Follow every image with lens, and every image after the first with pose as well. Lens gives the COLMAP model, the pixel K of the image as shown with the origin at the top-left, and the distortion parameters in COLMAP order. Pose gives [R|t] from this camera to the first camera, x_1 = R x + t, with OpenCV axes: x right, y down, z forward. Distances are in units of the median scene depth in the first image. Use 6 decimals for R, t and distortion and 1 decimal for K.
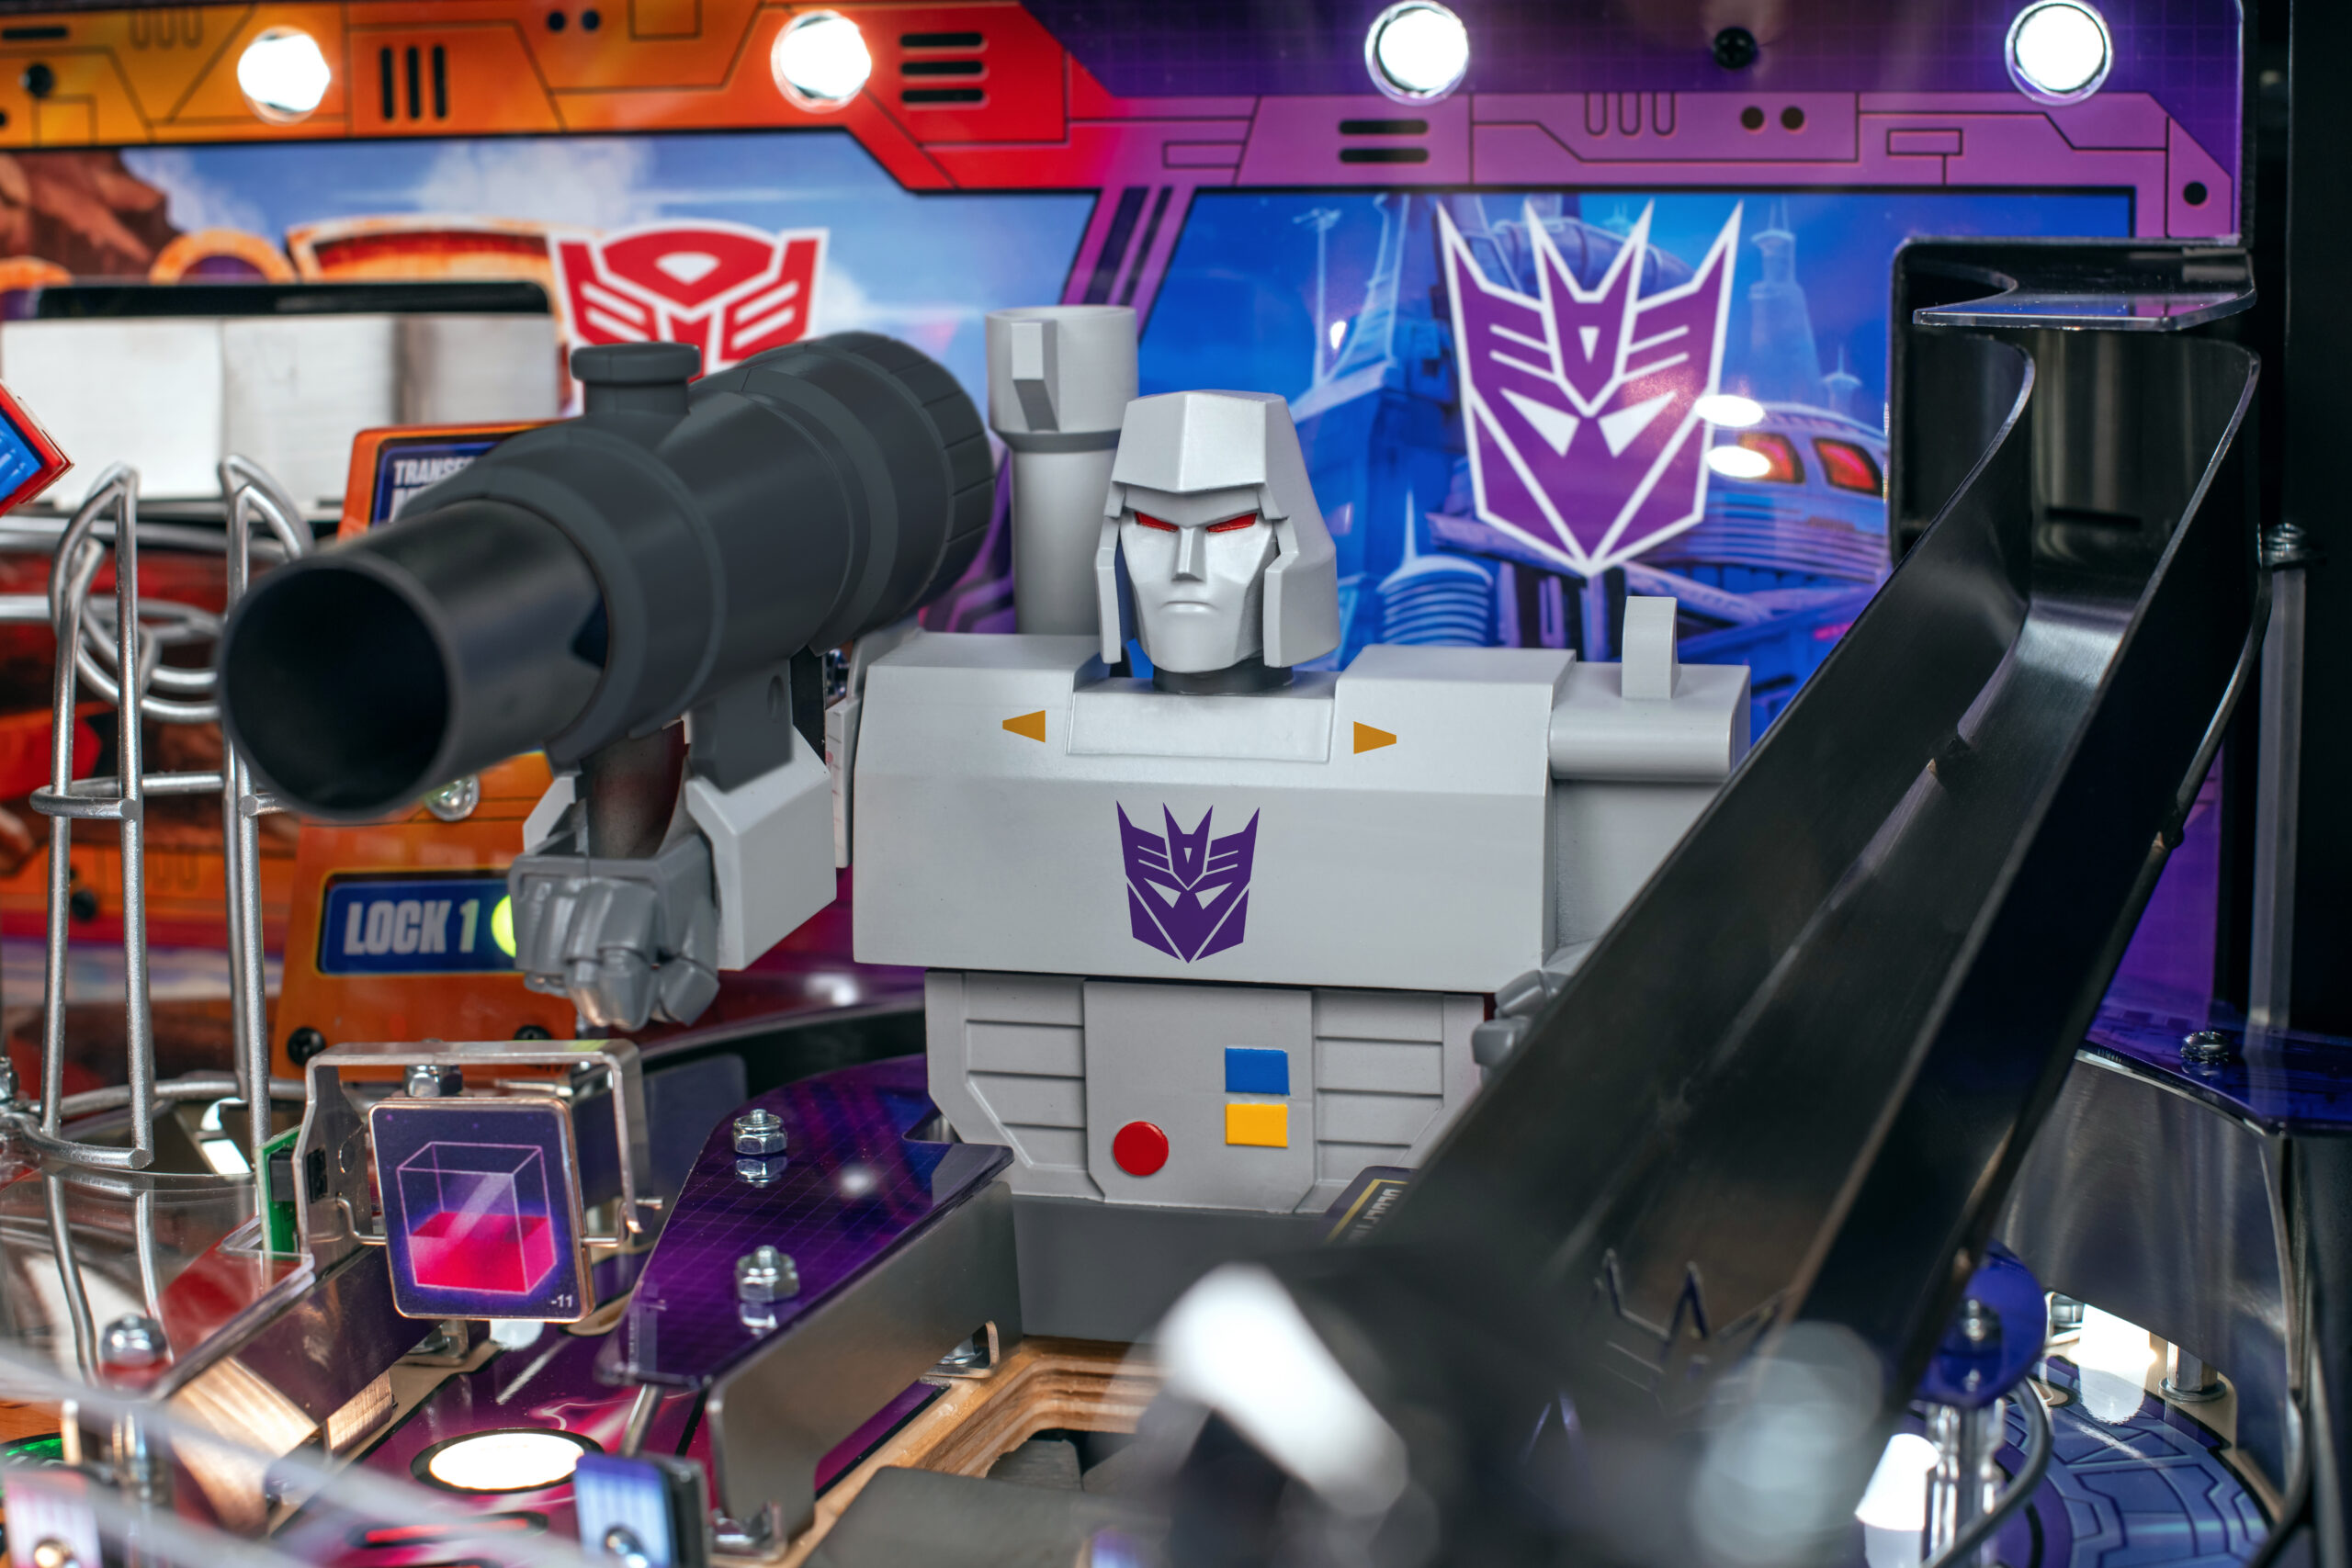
lens RADIAL K [[3978.0, 0, 1176.0], [0, 3978.0, 784.0], [0, 0, 1]] dist [-0.170652, 0.109371]
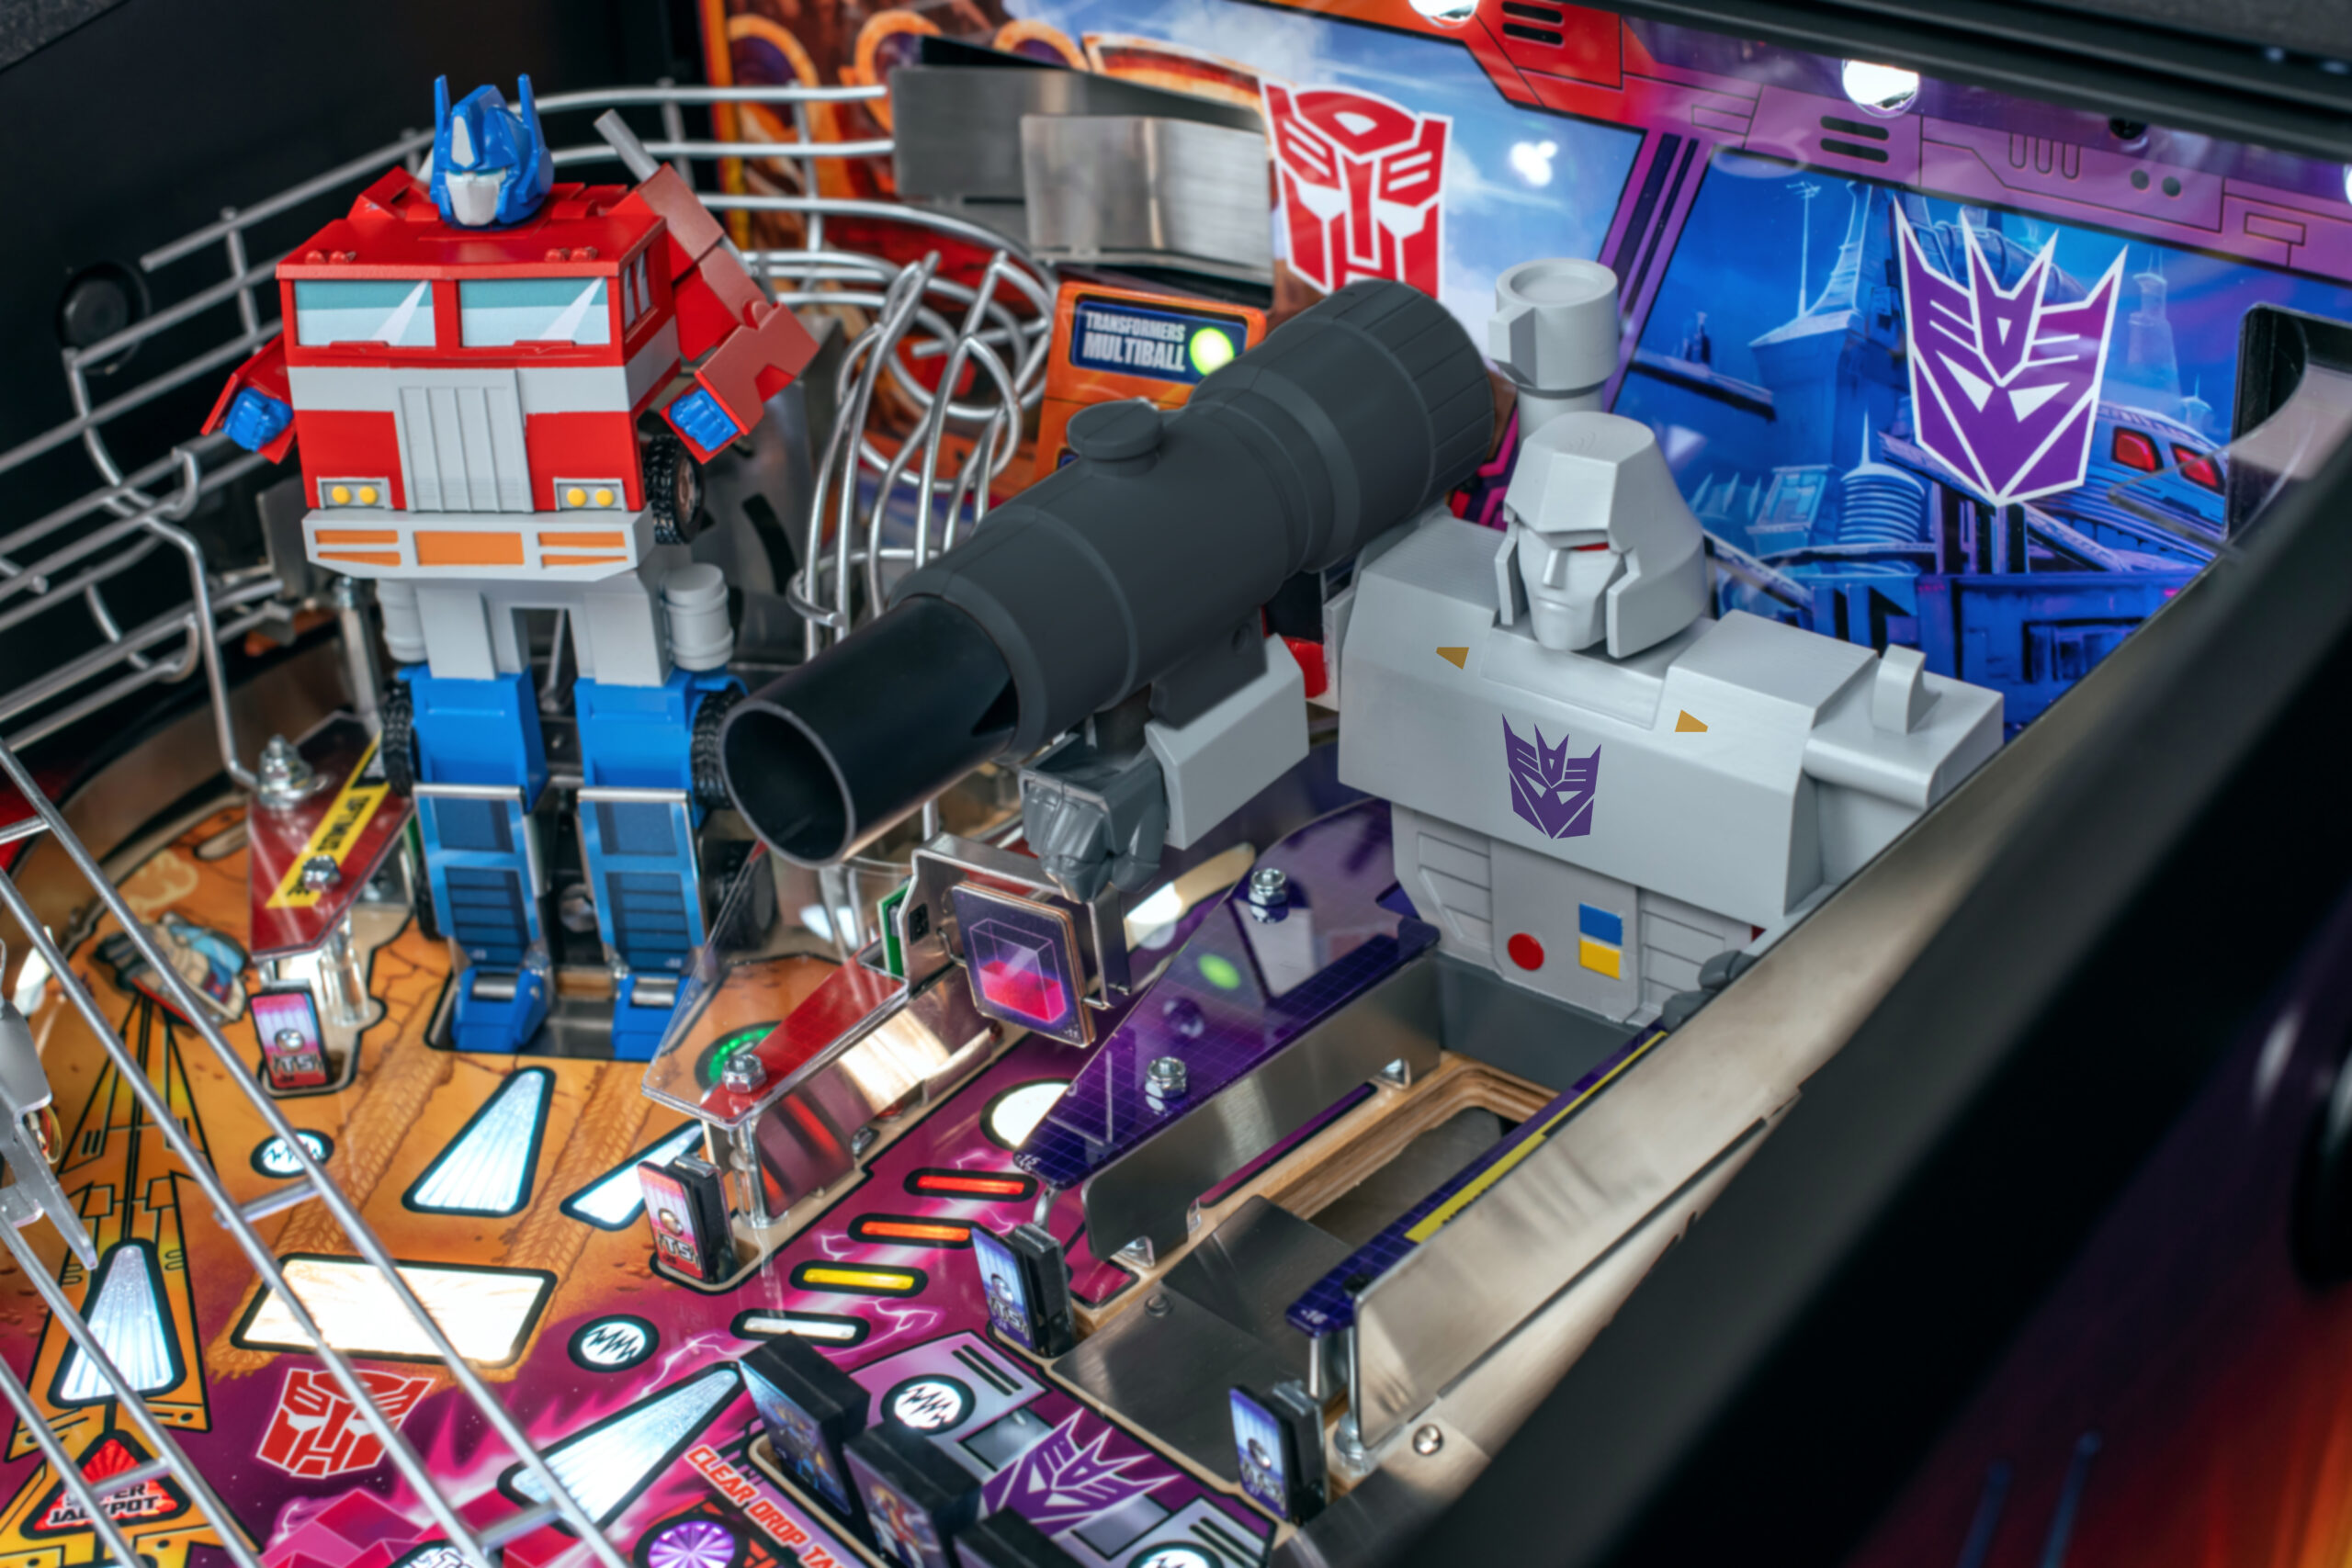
lens RADIAL K [[3978.0, 0, 1176.0], [0, 3978.0, 784.0], [0, 0, 1]] dist [-0.170652, 0.109371]
pose [[0.903360, 0.177557, -0.390402, 0.365468], [-0.018368, 0.925459, 0.378401, -0.427995], [0.428489, -0.334662, 0.839285, -0.146120]]
